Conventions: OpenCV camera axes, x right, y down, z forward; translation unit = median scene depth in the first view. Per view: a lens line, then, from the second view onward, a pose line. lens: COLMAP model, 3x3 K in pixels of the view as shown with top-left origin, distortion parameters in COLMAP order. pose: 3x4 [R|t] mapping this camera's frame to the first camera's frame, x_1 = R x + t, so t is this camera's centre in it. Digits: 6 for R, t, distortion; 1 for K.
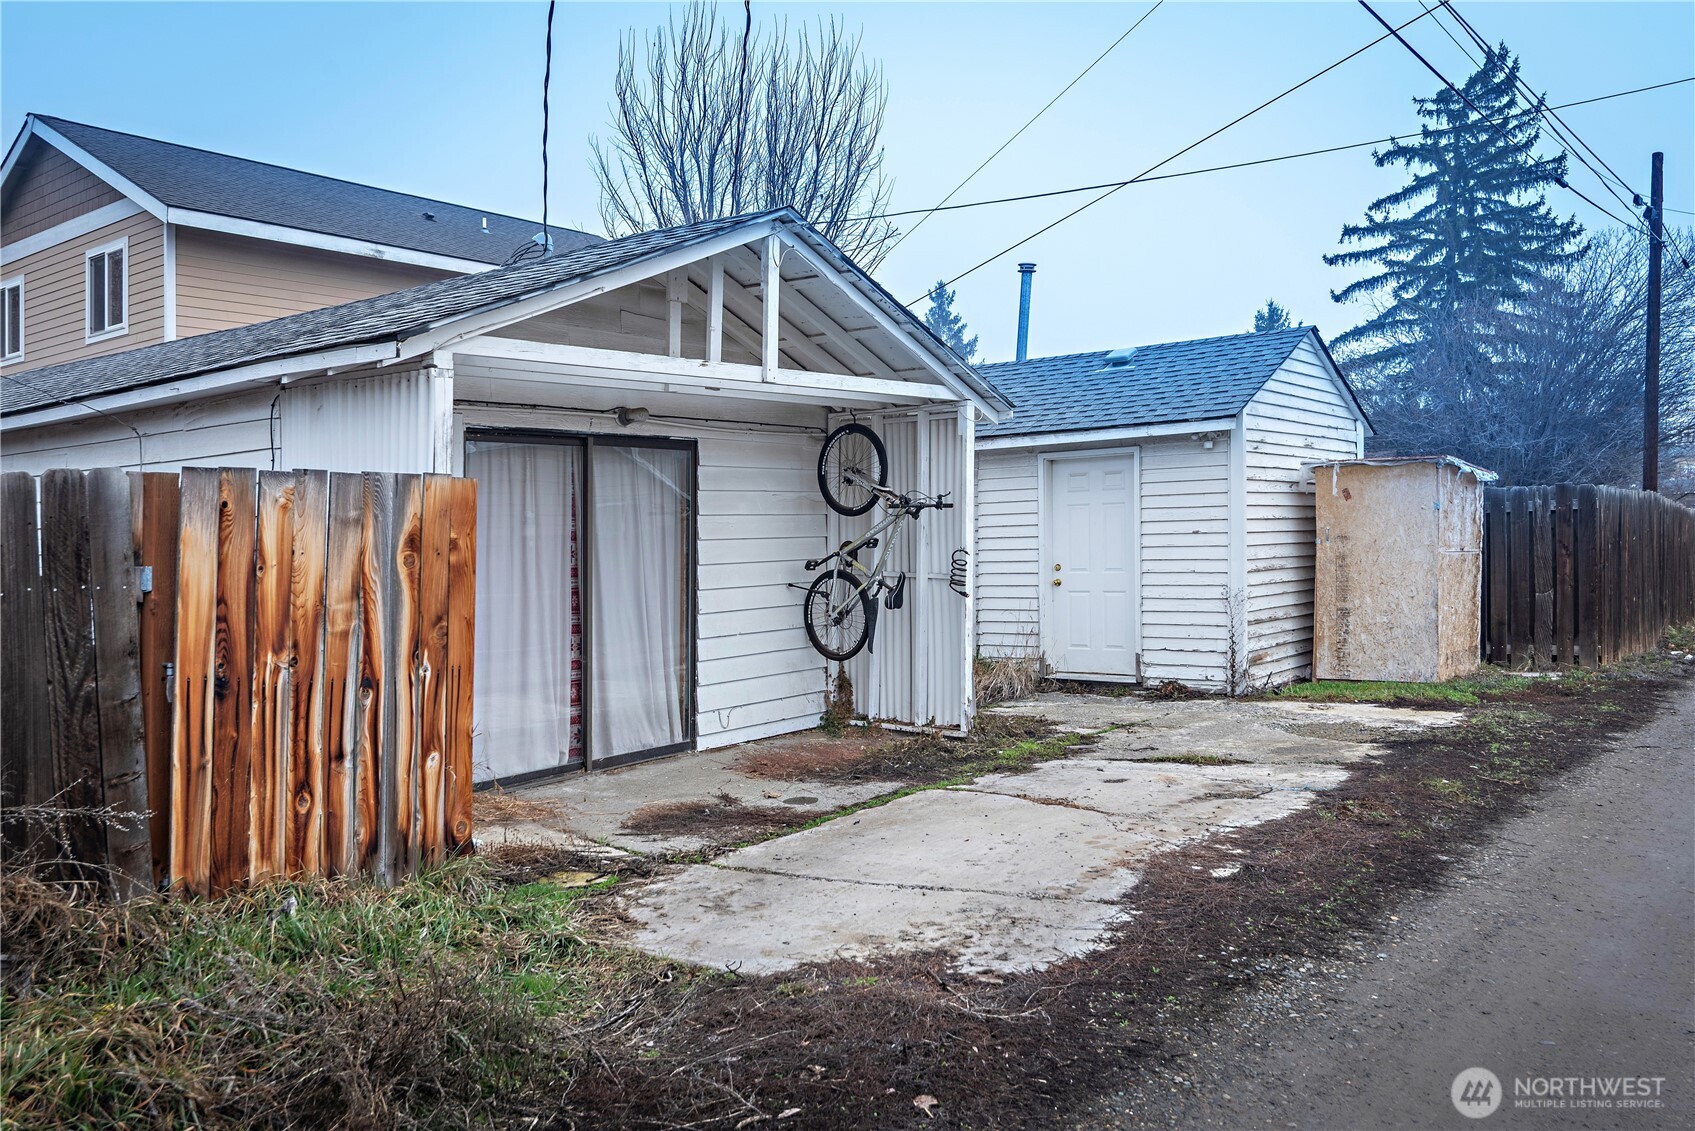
lens RADIAL K [[1274.7, 0, 848.2], [0, 1274.7, 558.2], [0, 0, 1]] dist [0.010253, -0.005972]
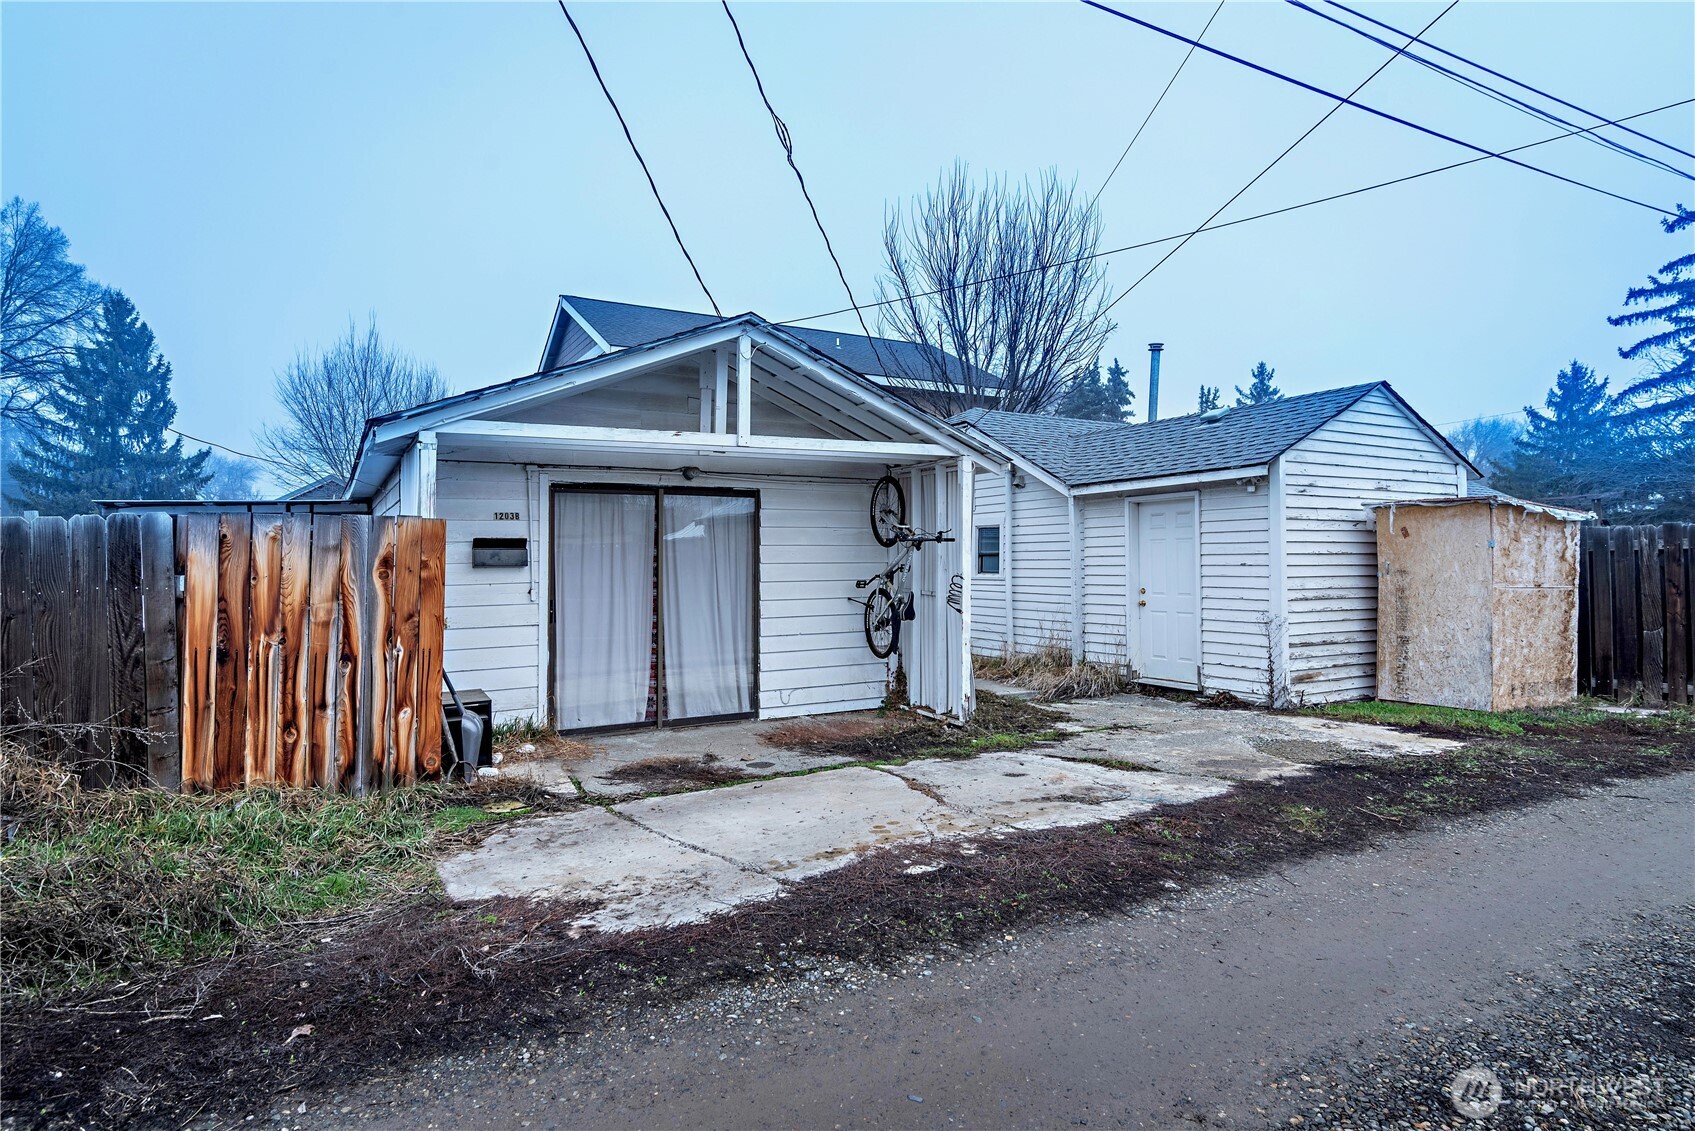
lens RADIAL K [[903.0, 0, 855.3], [0, 903.0, 551.1], [0, 0, 1]] dist [0.006049, -0.000448]
pose [[0.929286, 0.014418, -0.369080, 0.333304], [-0.023178, 0.999545, -0.019310, -0.011213], [0.368634, 0.026499, 0.929197, 0.144865]]
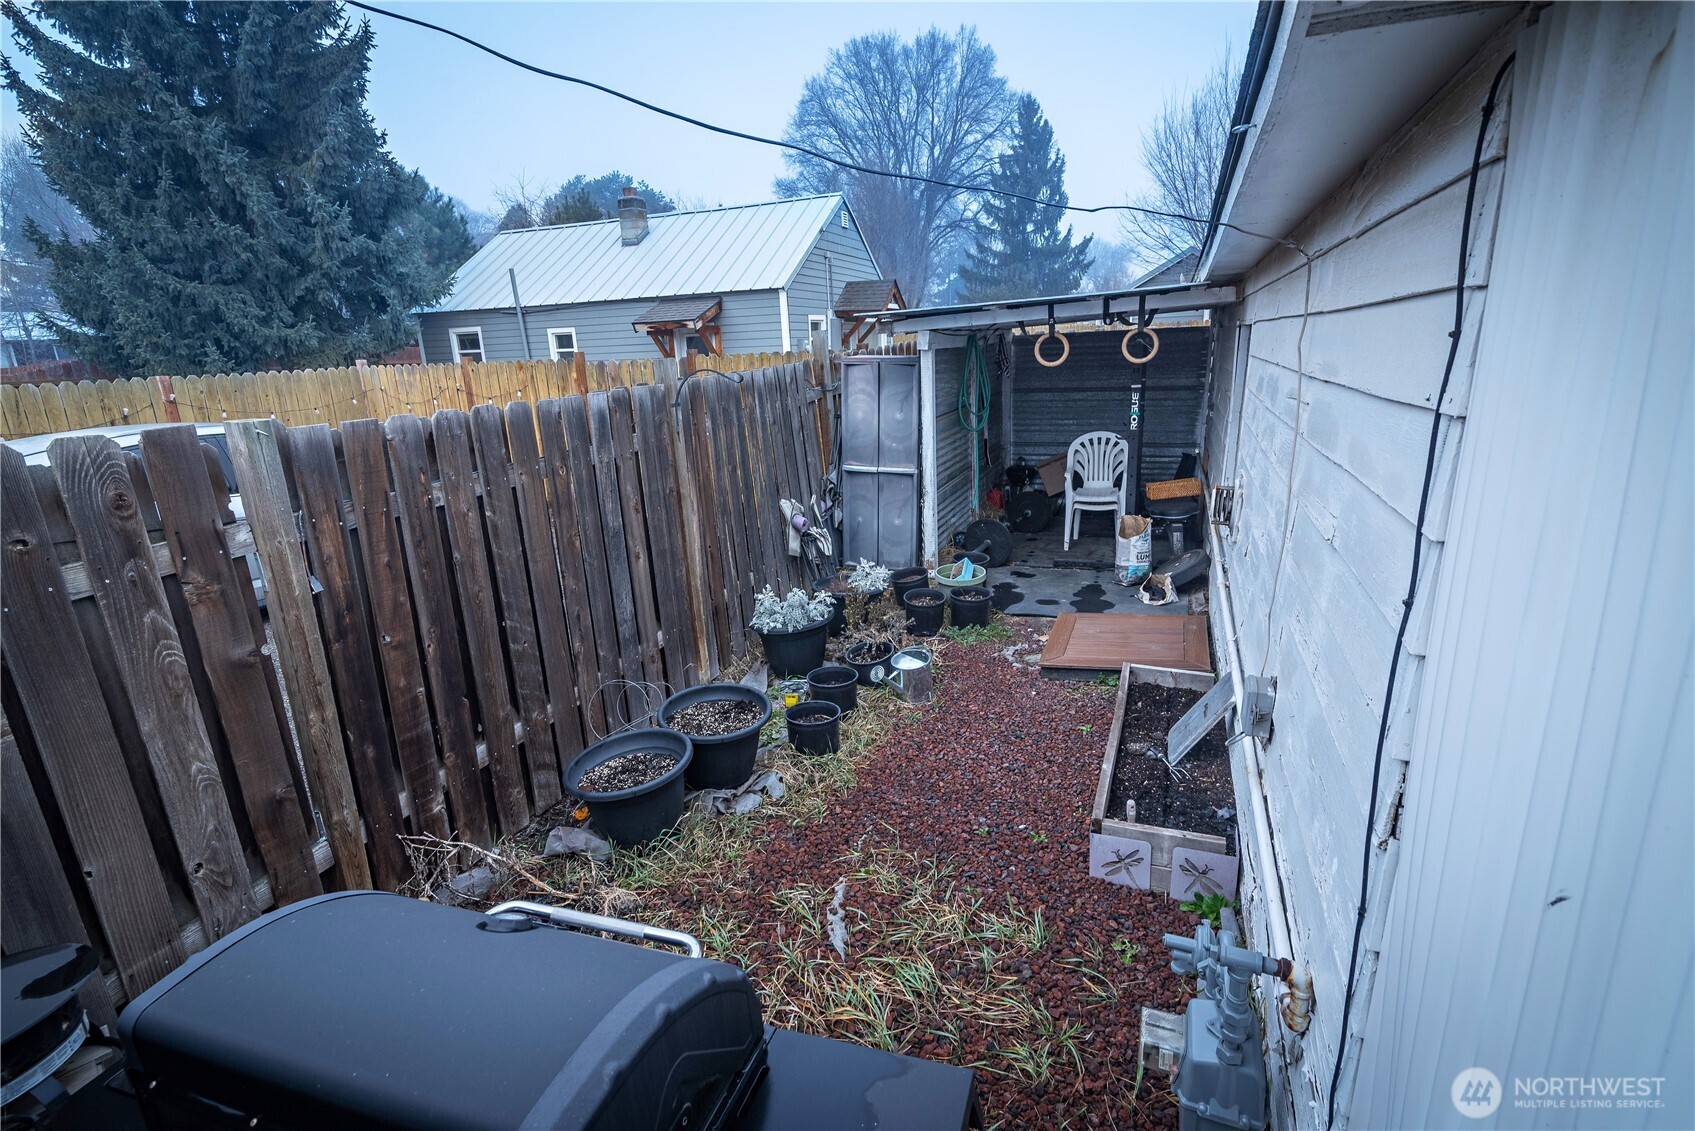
lens RADIAL K [[810.8, 0, 857.3], [0, 810.8, 564.6], [0, 0, 1]] dist [0.006274, -0.001640]
pose [[0.288452, 0.262395, -0.920839, -0.226137], [0.012955, 0.960560, 0.277772, -0.057722], [0.957407, -0.092053, 0.273676, 0.601405]]
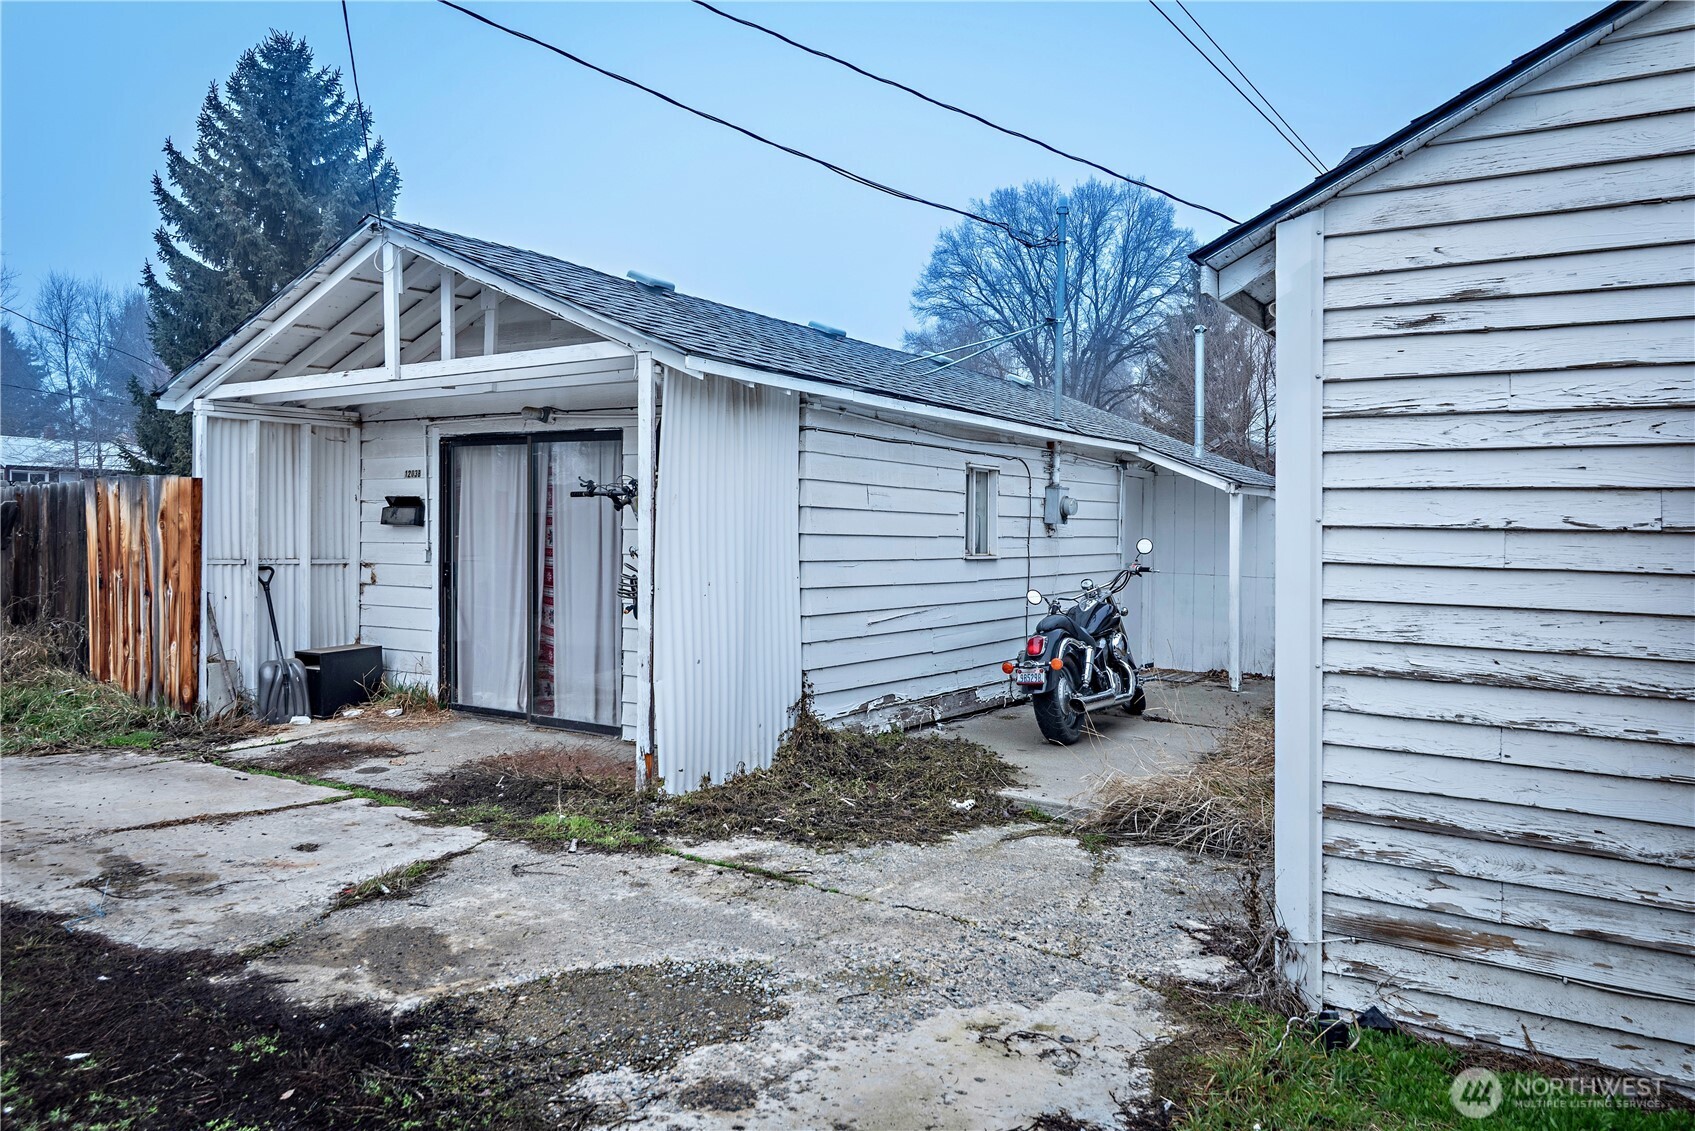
lens RADIAL K [[1187.3, 0, 901.7], [0, 1187.3, 557.1], [0, 0, 1]] dist [0.004843, 0.003088]
pose [[0.115714, 0.046632, -0.992187, 0.841671], [-0.042692, 0.998208, 0.041936, -0.041061], [0.992365, 0.037505, 0.117498, 1.113411]]
